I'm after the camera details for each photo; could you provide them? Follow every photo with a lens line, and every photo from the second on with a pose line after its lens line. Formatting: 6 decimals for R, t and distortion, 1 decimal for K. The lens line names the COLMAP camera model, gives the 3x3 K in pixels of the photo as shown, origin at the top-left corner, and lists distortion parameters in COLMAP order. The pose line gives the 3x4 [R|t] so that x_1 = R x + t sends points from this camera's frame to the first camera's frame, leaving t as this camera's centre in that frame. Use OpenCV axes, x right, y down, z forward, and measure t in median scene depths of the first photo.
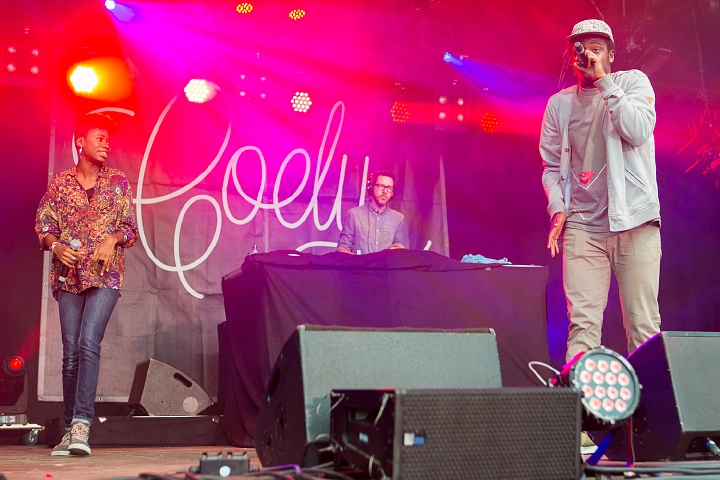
lens RADIAL K [[1035.8, 0, 365.6], [0, 1035.8, 226.6], [0, 0, 1]] dist [-0.020230, 0.000000]
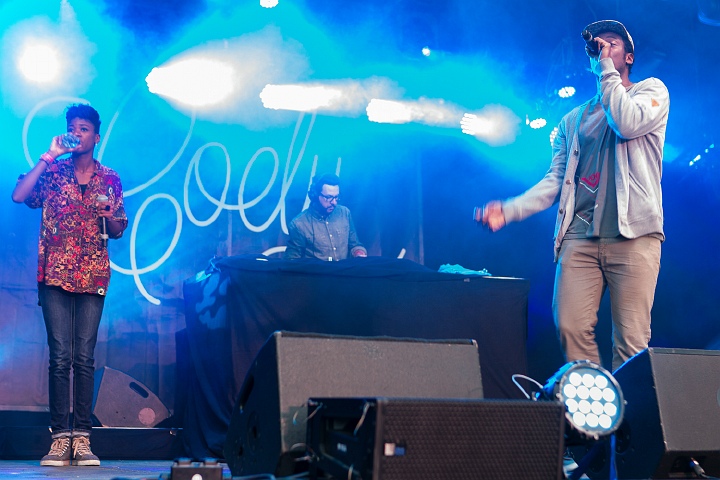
lens RADIAL K [[1114.7, 0, 366.2], [0, 1114.7, 263.8], [0, 0, 1]] dist [-0.000680, 0.000000]
pose [[0.999148, 0.026490, 0.031646, -0.004836], [-0.027356, 0.999254, 0.027244, 0.000610], [-0.030901, -0.028086, 0.999128, -0.012697]]
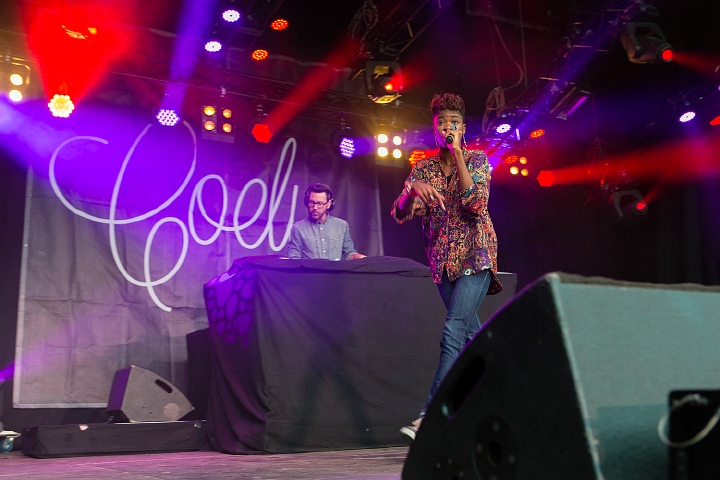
lens RADIAL K [[775.1, 0, 359.5], [0, 775.1, 245.5], [0, 0, 1]] dist [-0.025755, 0.000000]
pose [[0.992956, 0.004411, 0.118403, -0.067911], [-0.000790, 0.999531, -0.030612, 0.029953], [-0.118482, 0.030303, 0.992494, 0.196081]]
